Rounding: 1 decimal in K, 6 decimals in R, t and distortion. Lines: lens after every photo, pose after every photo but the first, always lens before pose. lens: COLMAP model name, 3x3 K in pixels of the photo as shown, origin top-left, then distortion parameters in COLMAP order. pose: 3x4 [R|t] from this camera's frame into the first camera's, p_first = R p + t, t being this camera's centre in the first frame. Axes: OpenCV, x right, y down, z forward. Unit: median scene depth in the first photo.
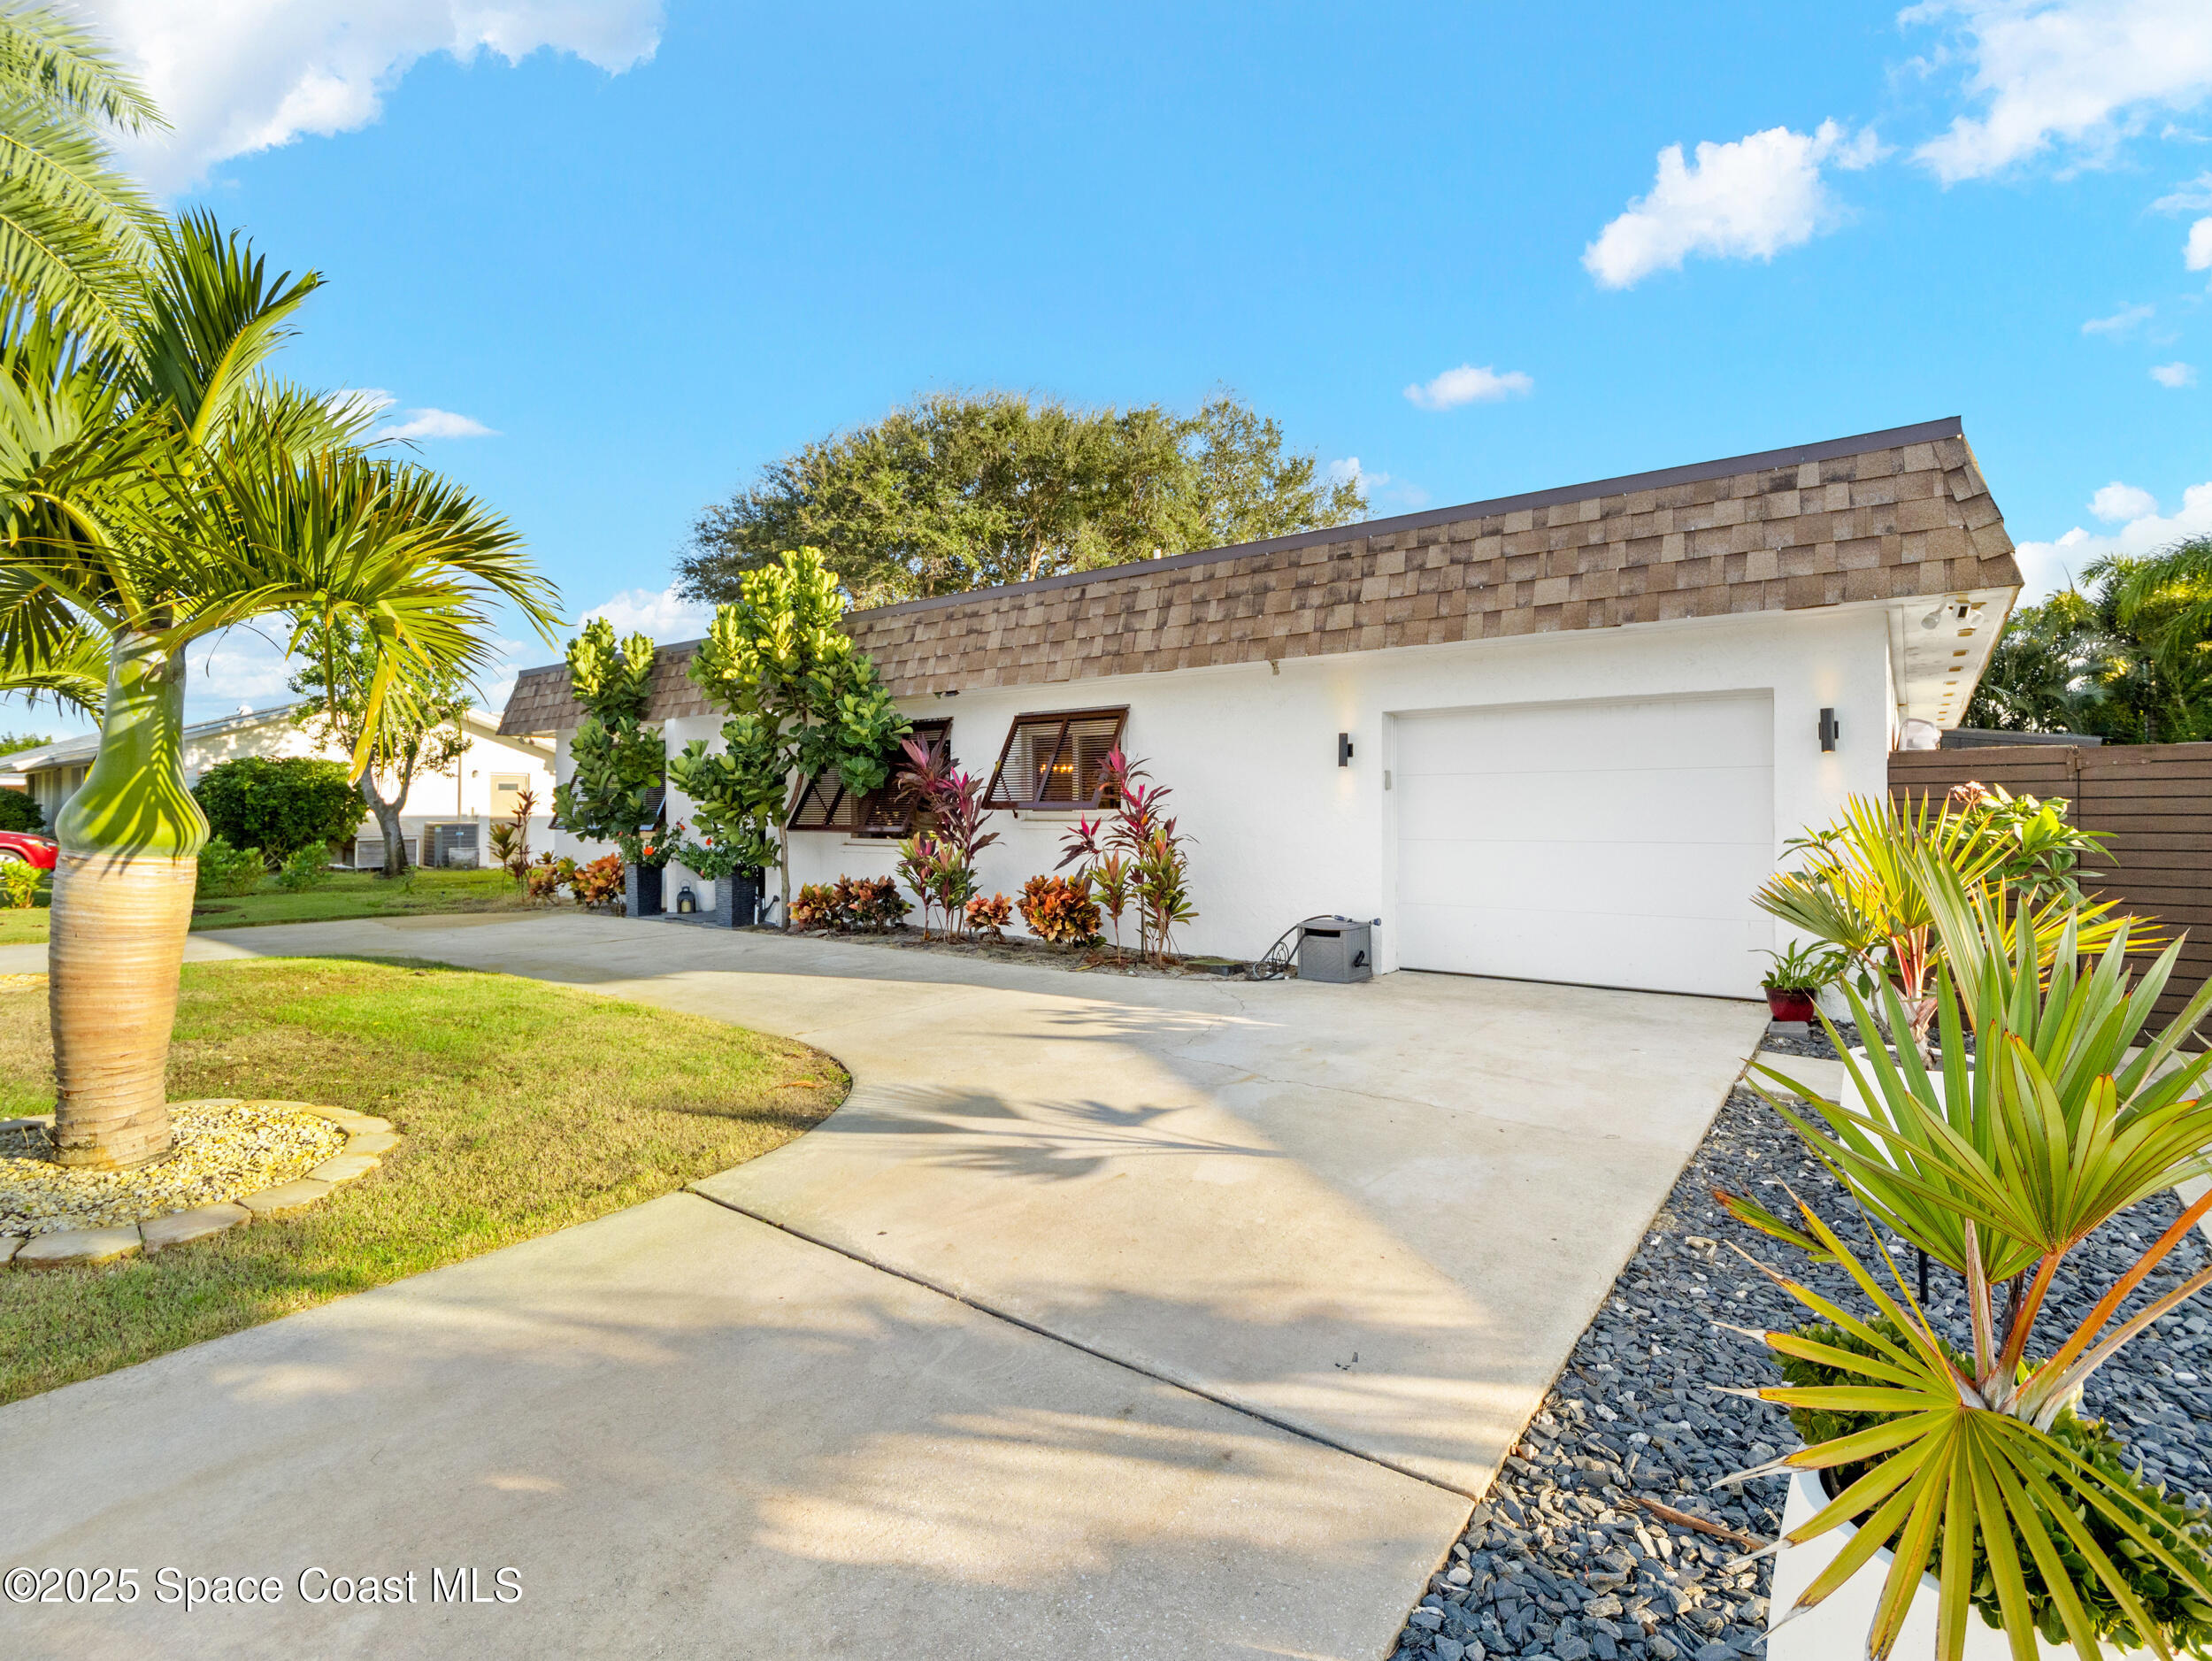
lens RADIAL K [[1061.2, 0, 1105.8], [0, 1061.2, 813.6], [0, 0, 1]] dist [-0.000923, -0.014370]
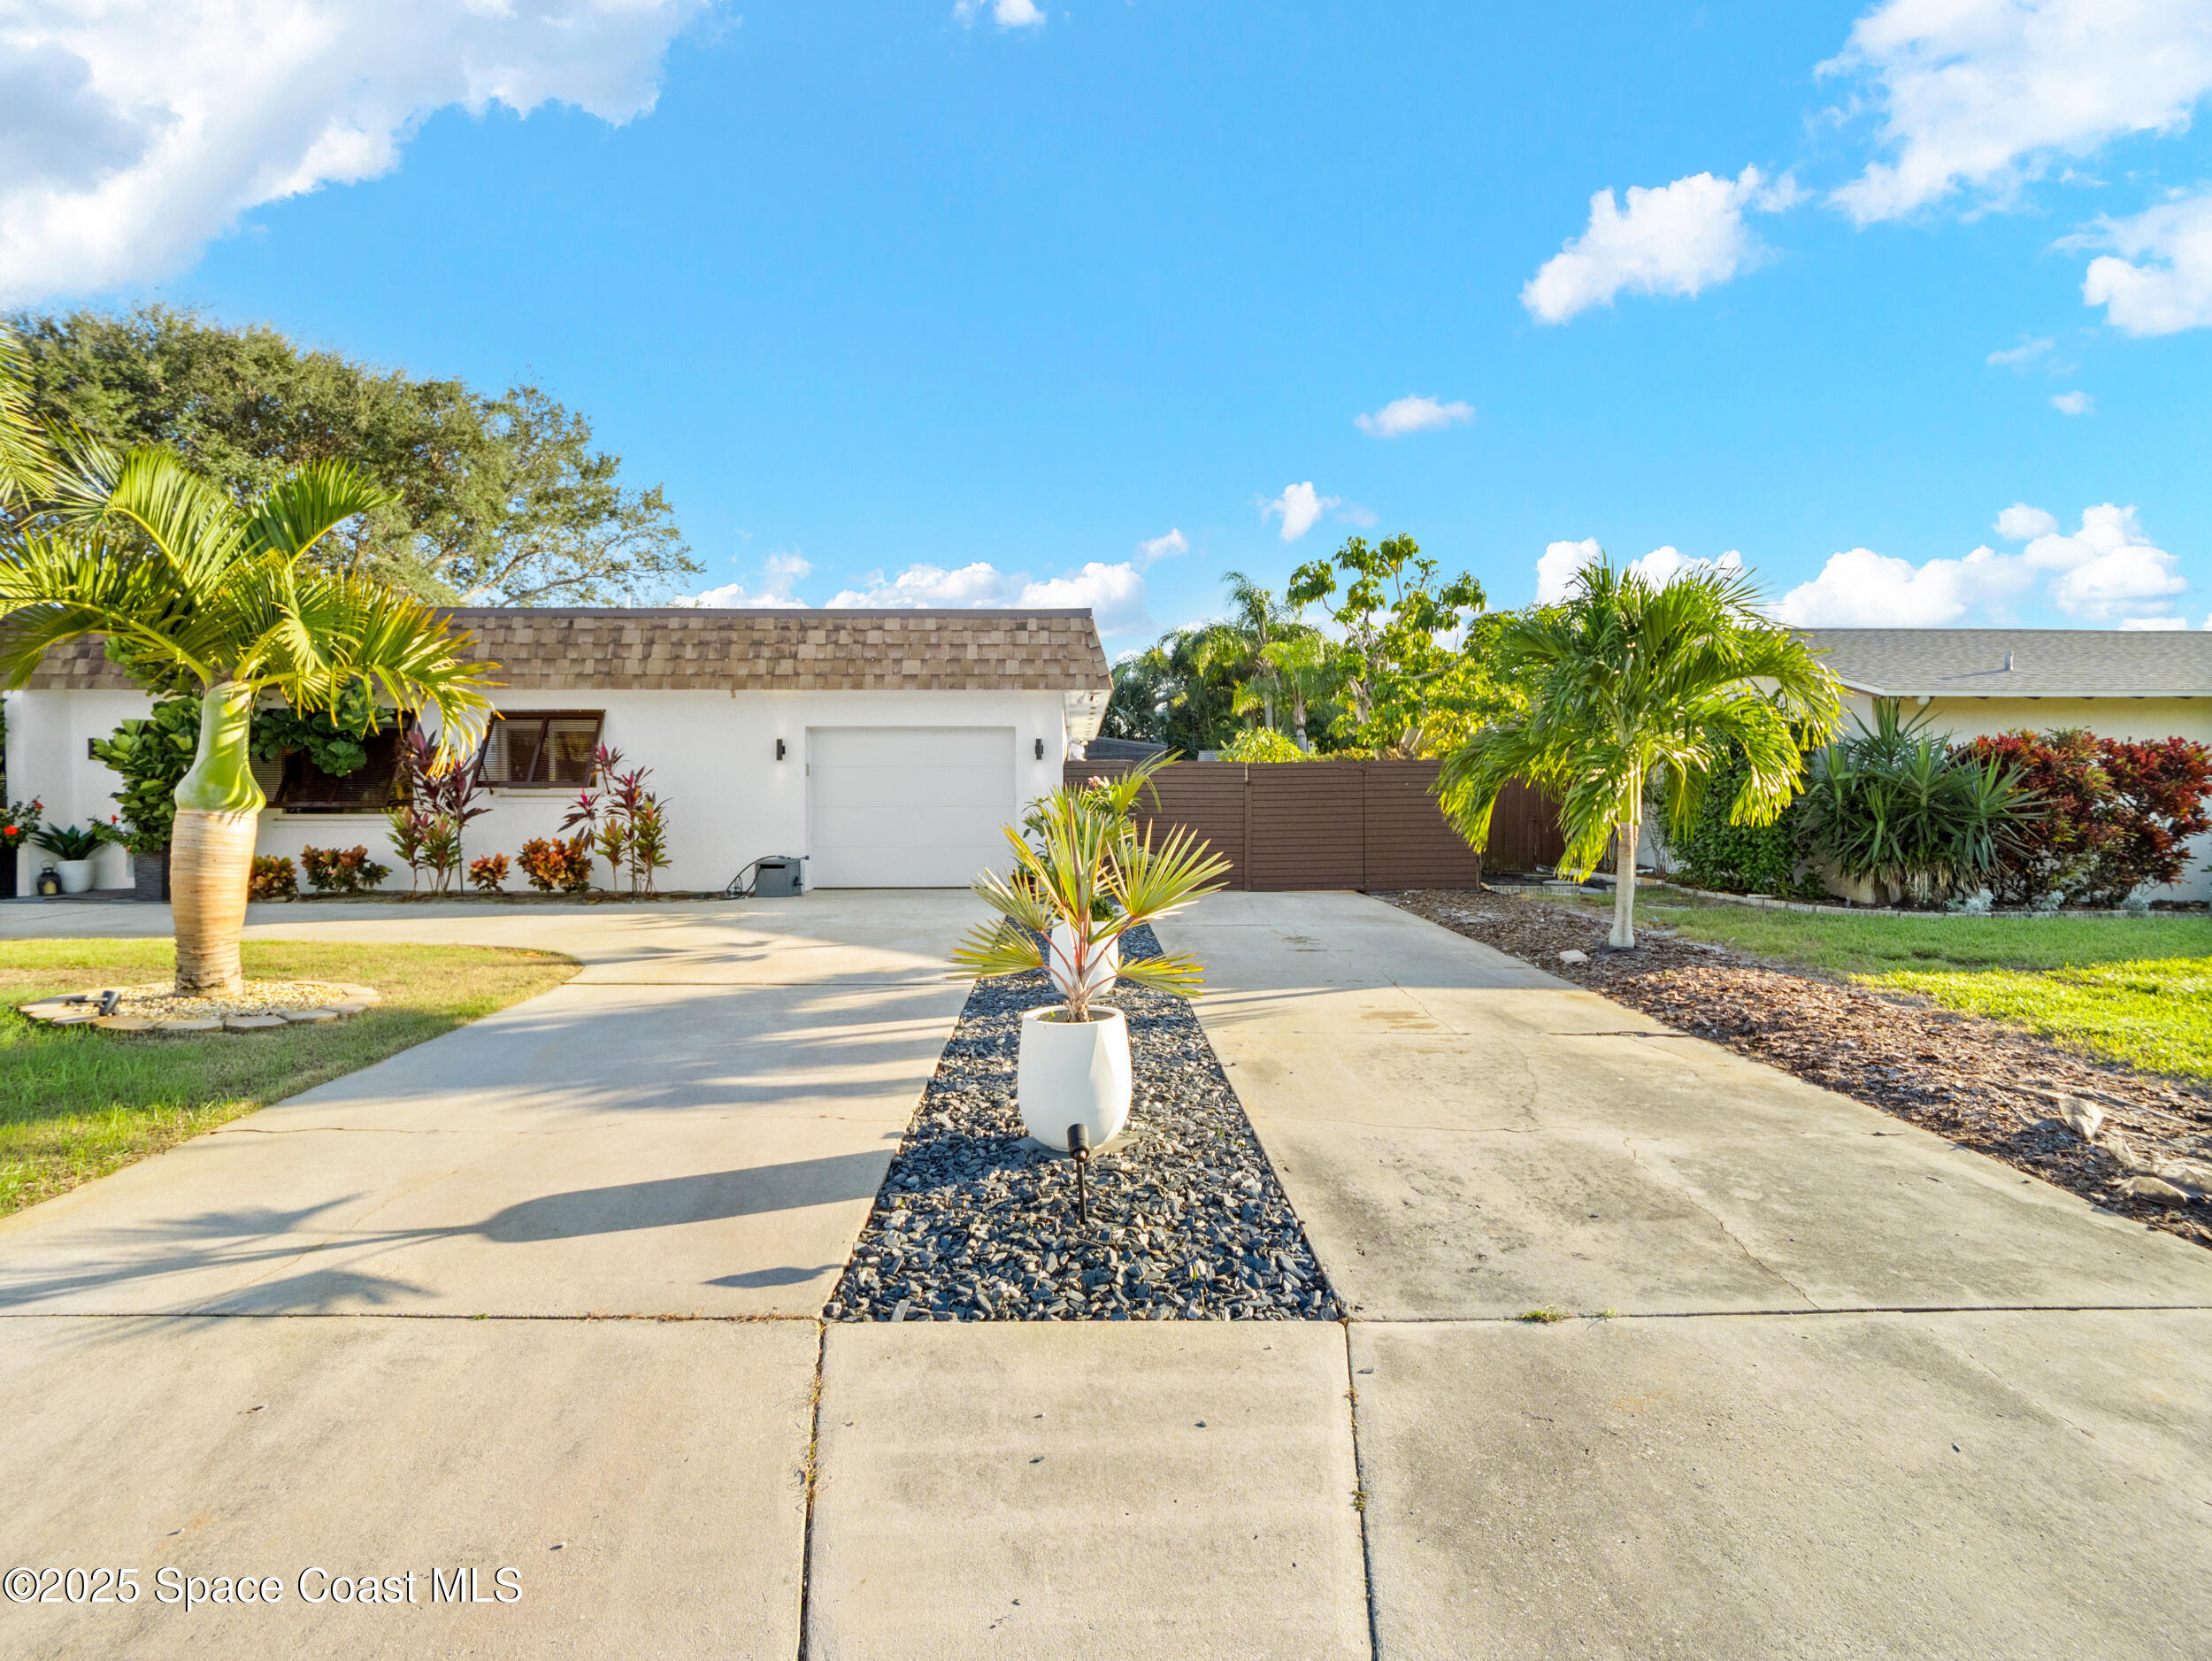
lens RADIAL K [[1061.2, 0, 1105.8], [0, 1061.2, 813.6], [0, 0, 1]] dist [-0.000923, -0.014370]
pose [[0.775602, -0.012156, 0.631105, -0.367385], [0.000063, 0.999816, 0.019180, 0.003371], [-0.631222, -0.014837, 0.775460, -0.481851]]
